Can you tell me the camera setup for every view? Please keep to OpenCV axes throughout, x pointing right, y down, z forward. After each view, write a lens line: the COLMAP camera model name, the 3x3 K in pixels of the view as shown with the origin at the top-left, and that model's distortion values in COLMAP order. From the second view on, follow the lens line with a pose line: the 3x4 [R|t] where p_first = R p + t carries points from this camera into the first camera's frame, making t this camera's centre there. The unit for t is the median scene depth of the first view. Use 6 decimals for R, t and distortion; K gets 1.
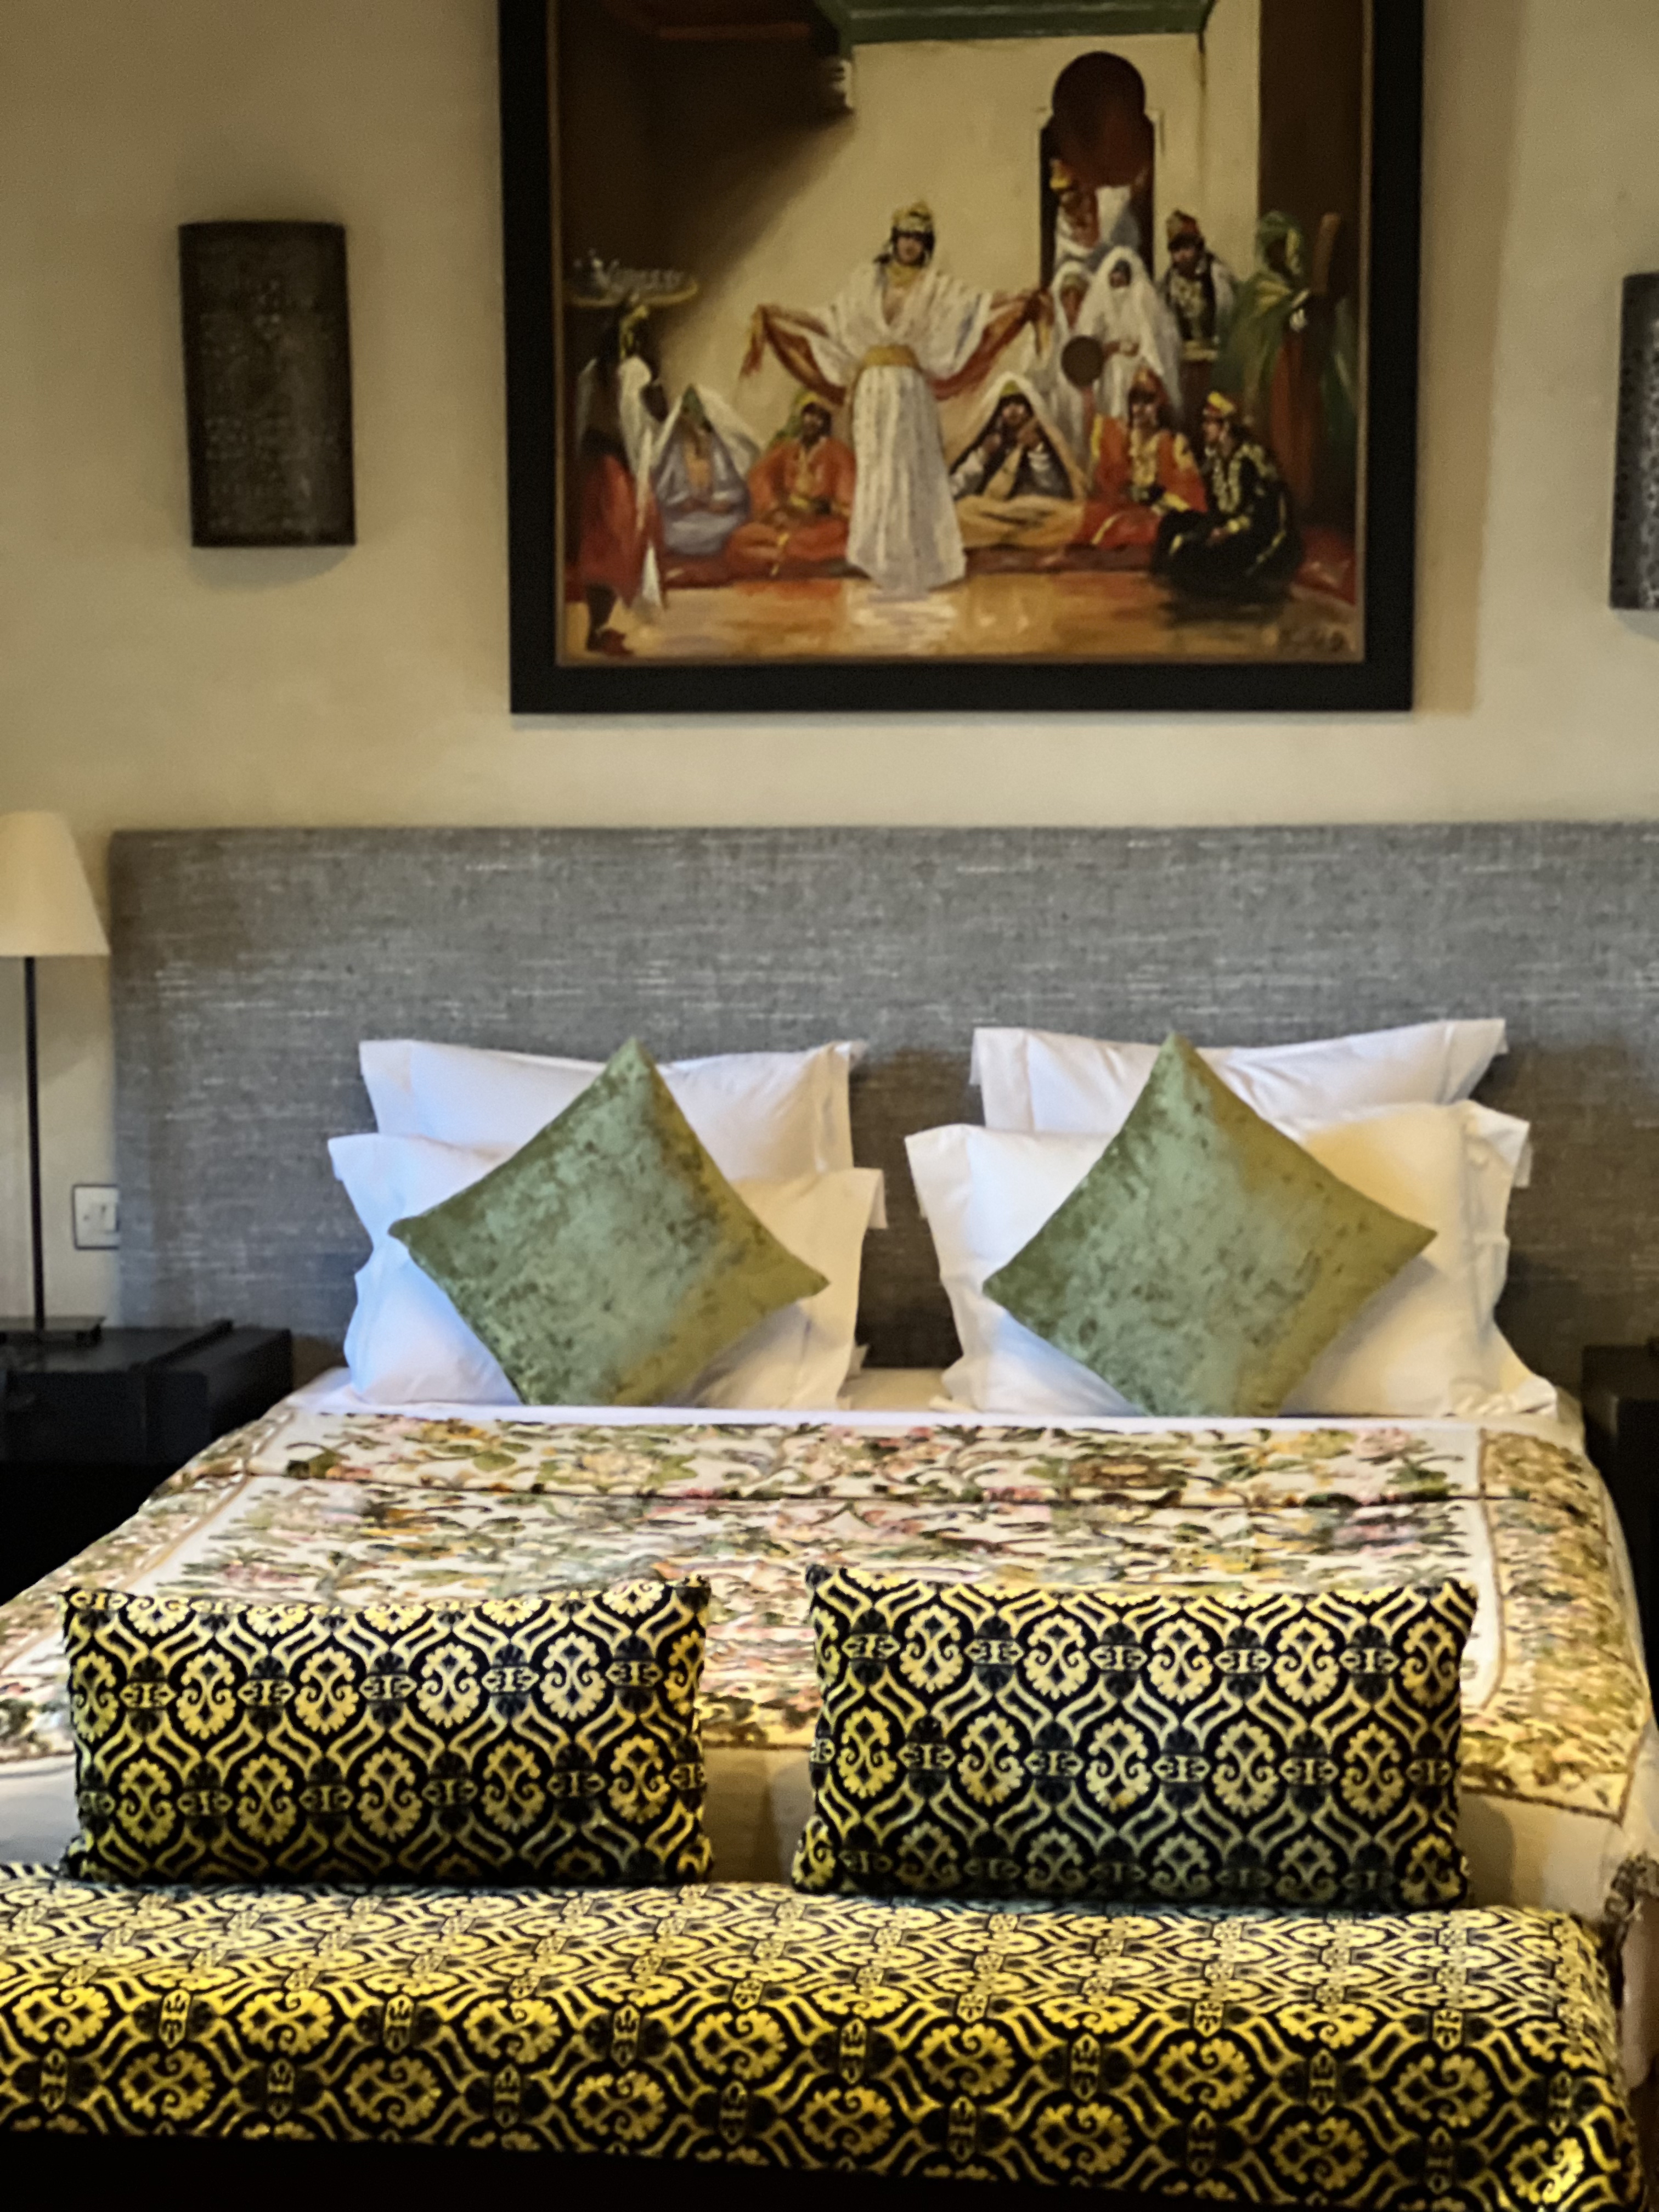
lens RADIAL K [[4964.7, 0, 719.3], [0, 4964.7, 1165.8], [0, 0, 1]] dist [0.235827, 0.000000]
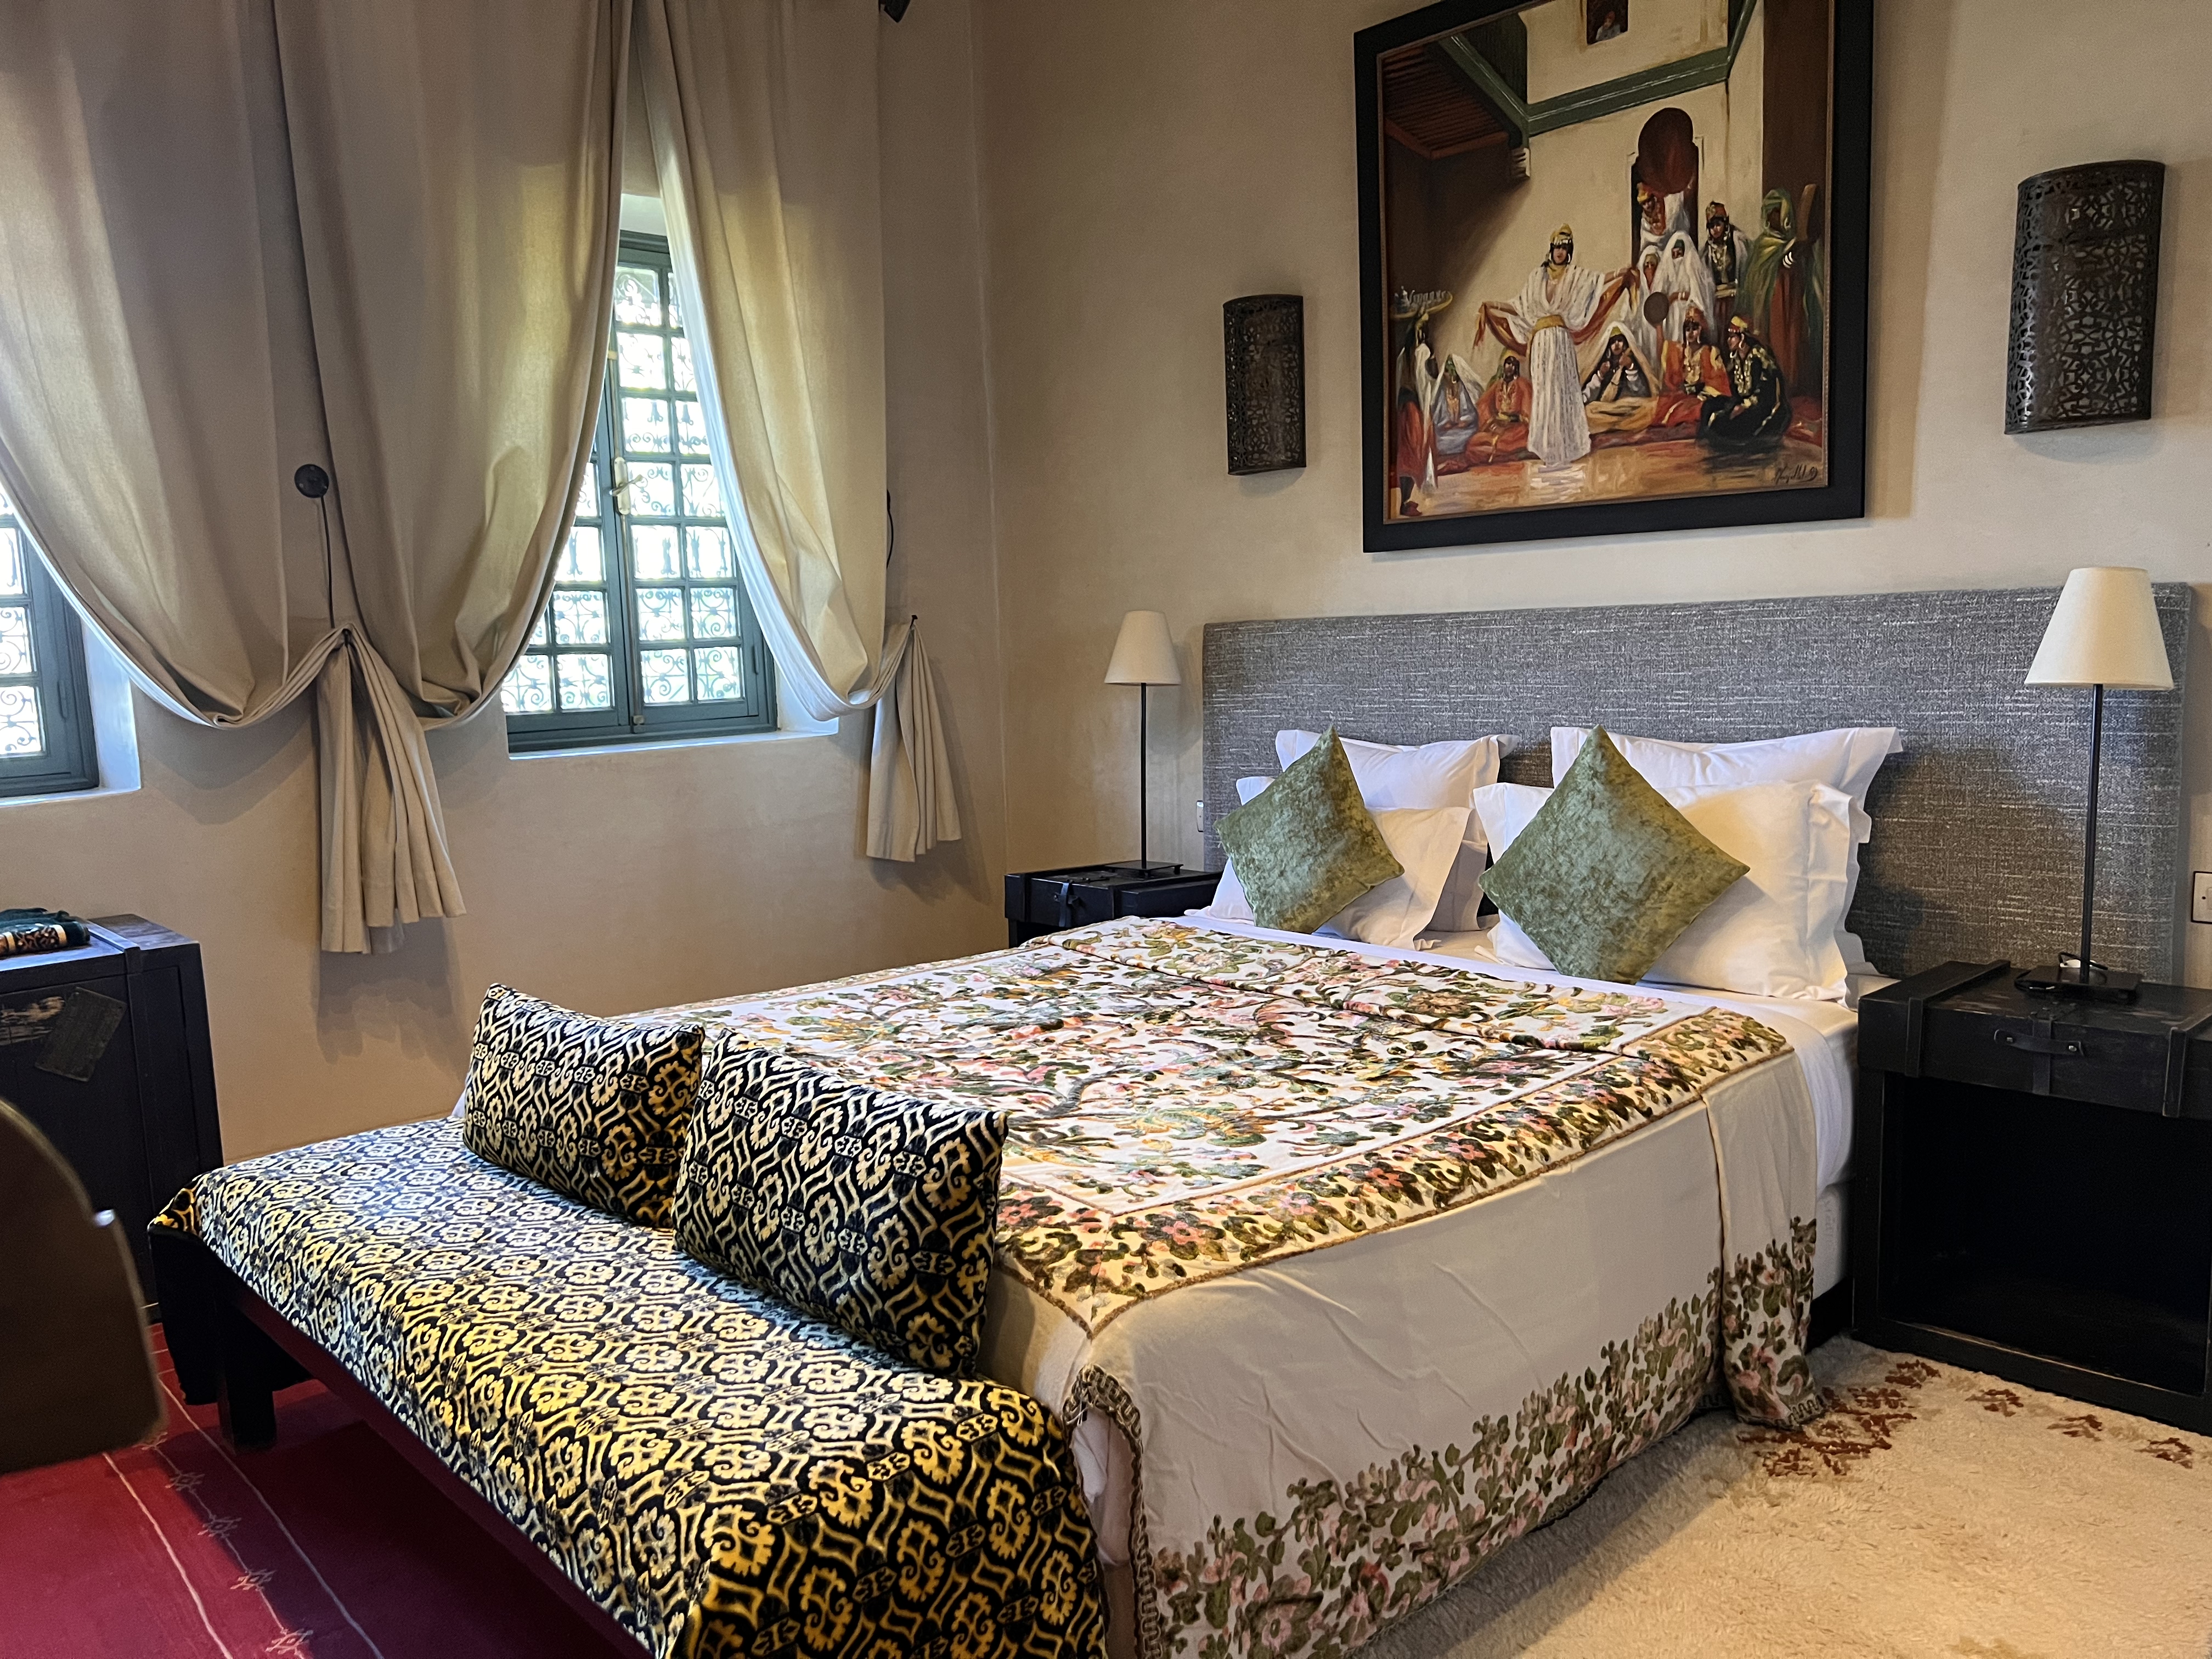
lens RADIAL K [[1661.4, 0, 1100.8], [0, 1661.4, 846.8], [0, 0, 1]] dist [0.058254, -0.072191]
pose [[0.767389, 0.068374, -0.637525, 0.327861], [-0.060192, 0.997589, 0.034537, 0.002142], [0.638350, 0.011871, 0.769655, 0.545331]]
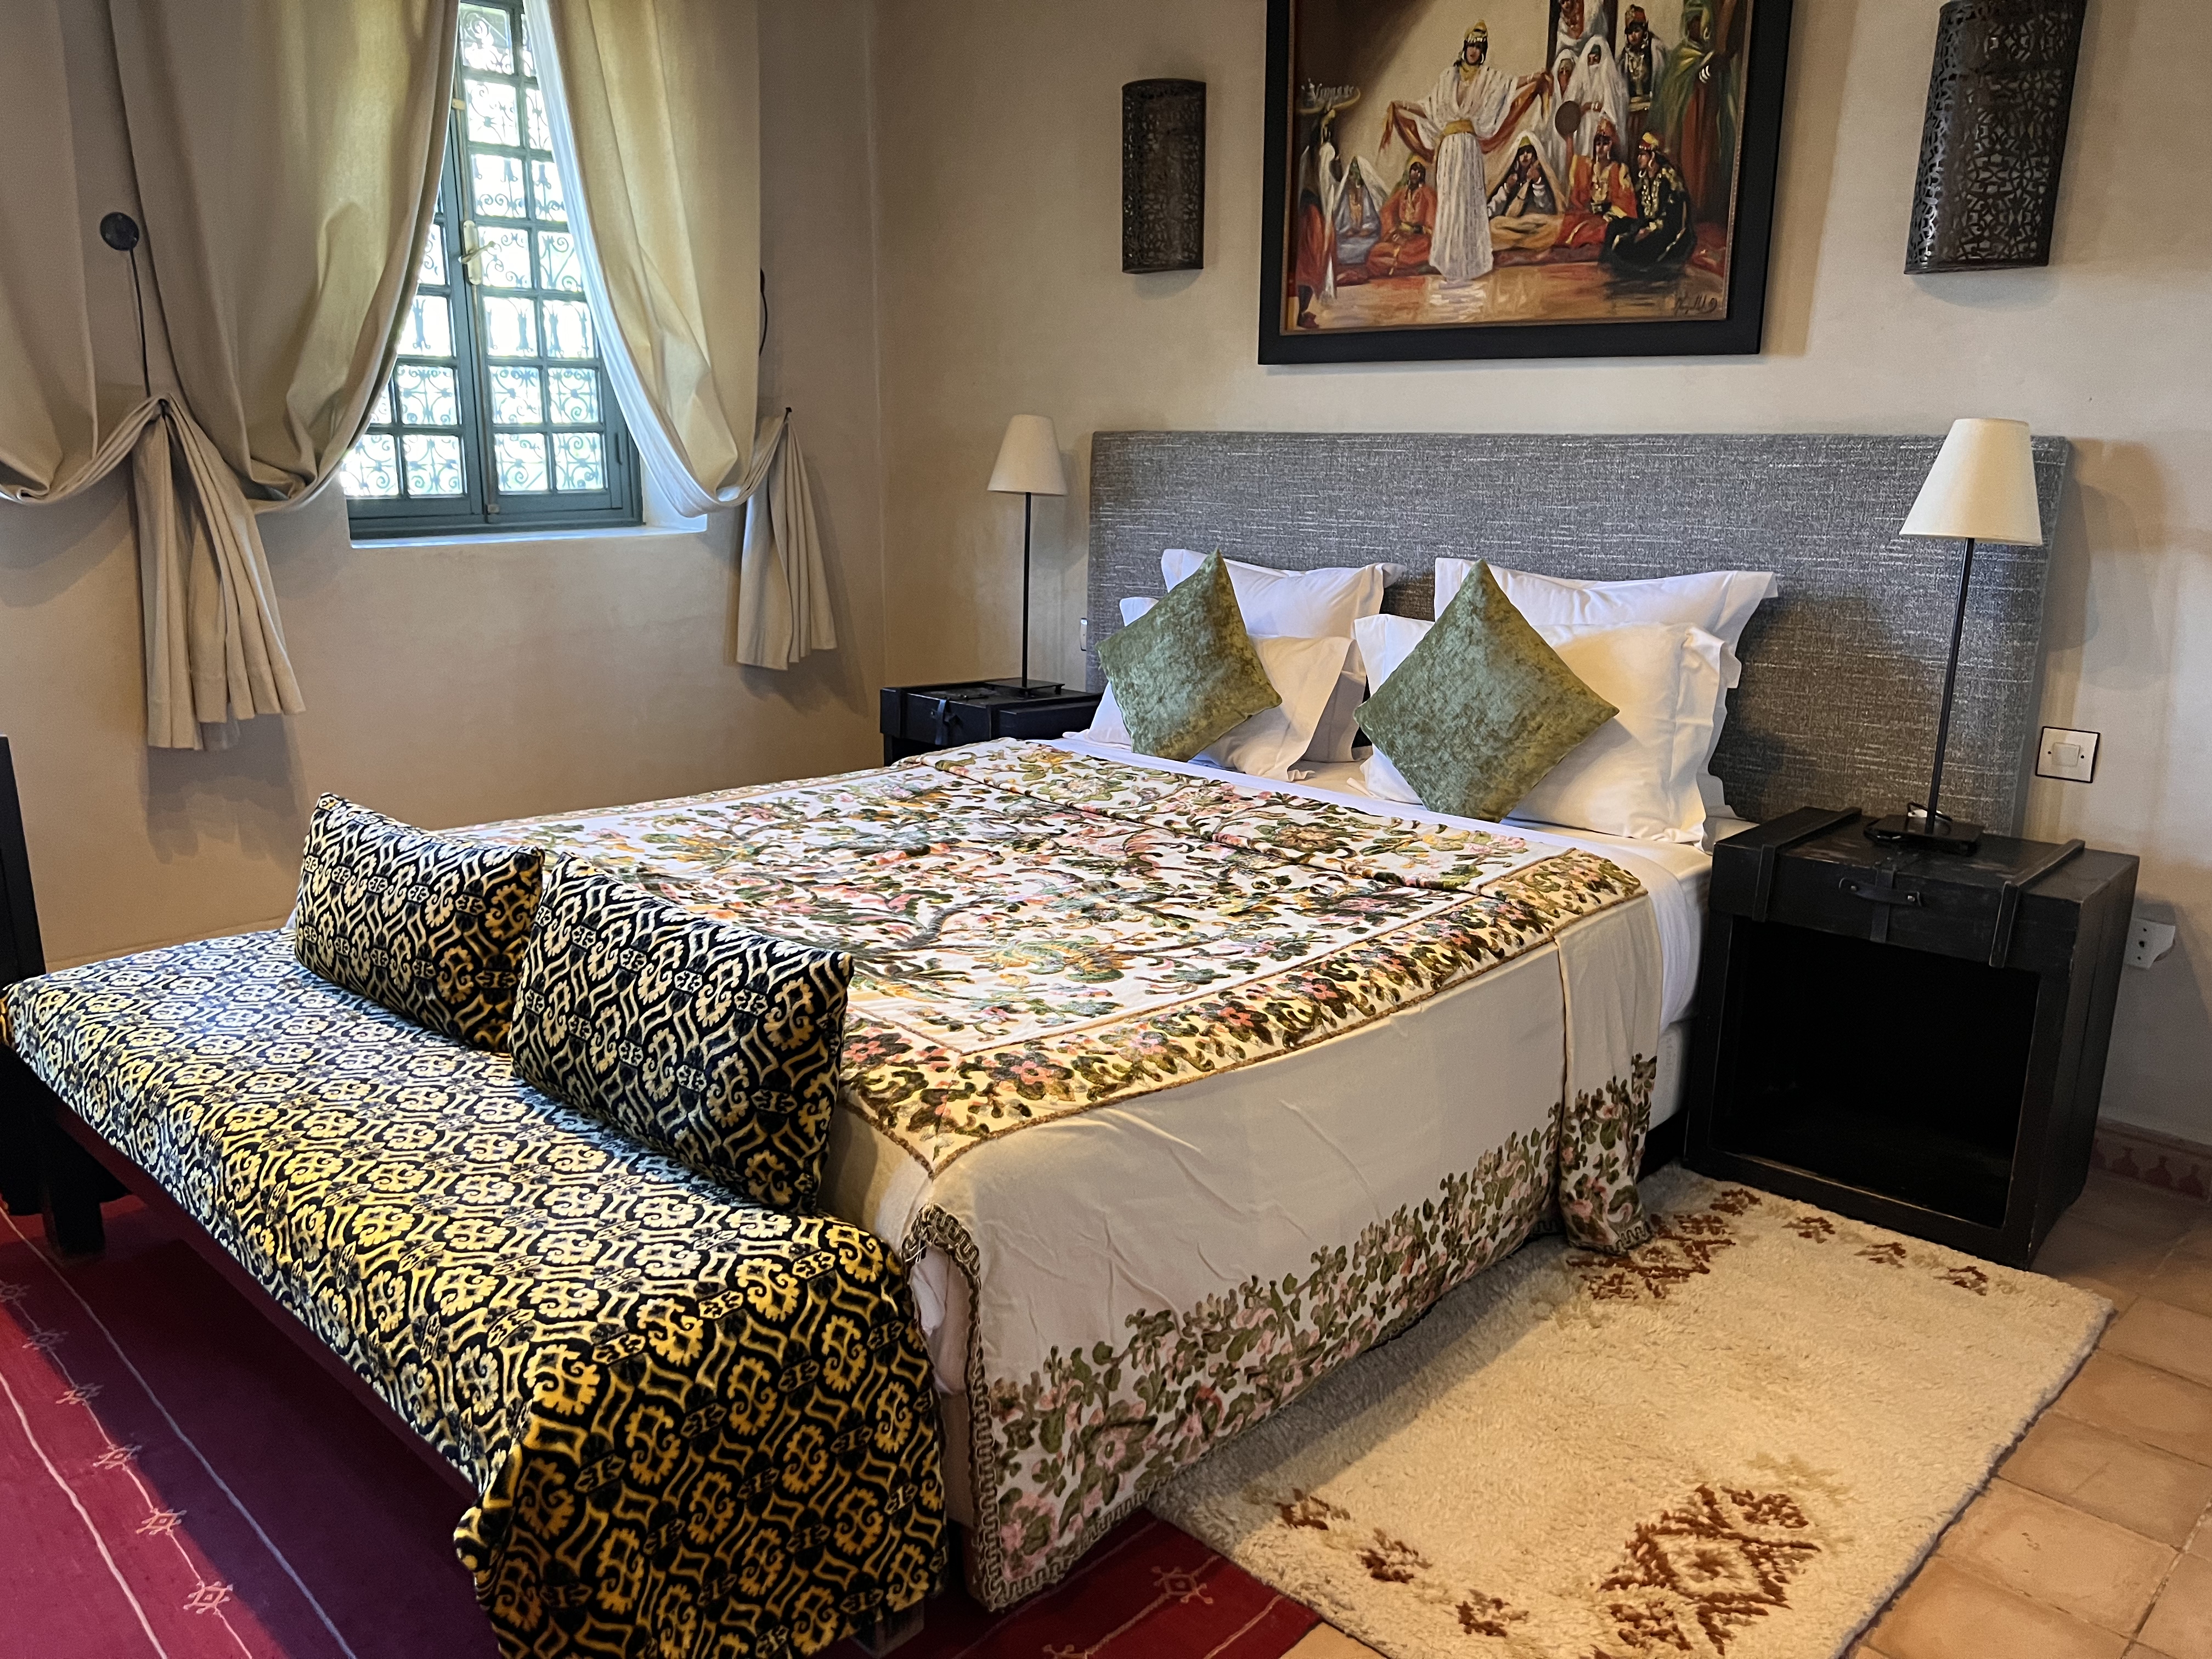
lens RADIAL K [[1661.4, 0, 1112.6], [0, 1661.4, 853.2], [0, 0, 1]] dist [0.058254, -0.072191]
pose [[0.806867, 0.164235, -0.567444, 0.326850], [-0.095586, 0.984215, 0.148944, -0.004121], [0.582949, -0.065938, 0.809829, 0.557688]]
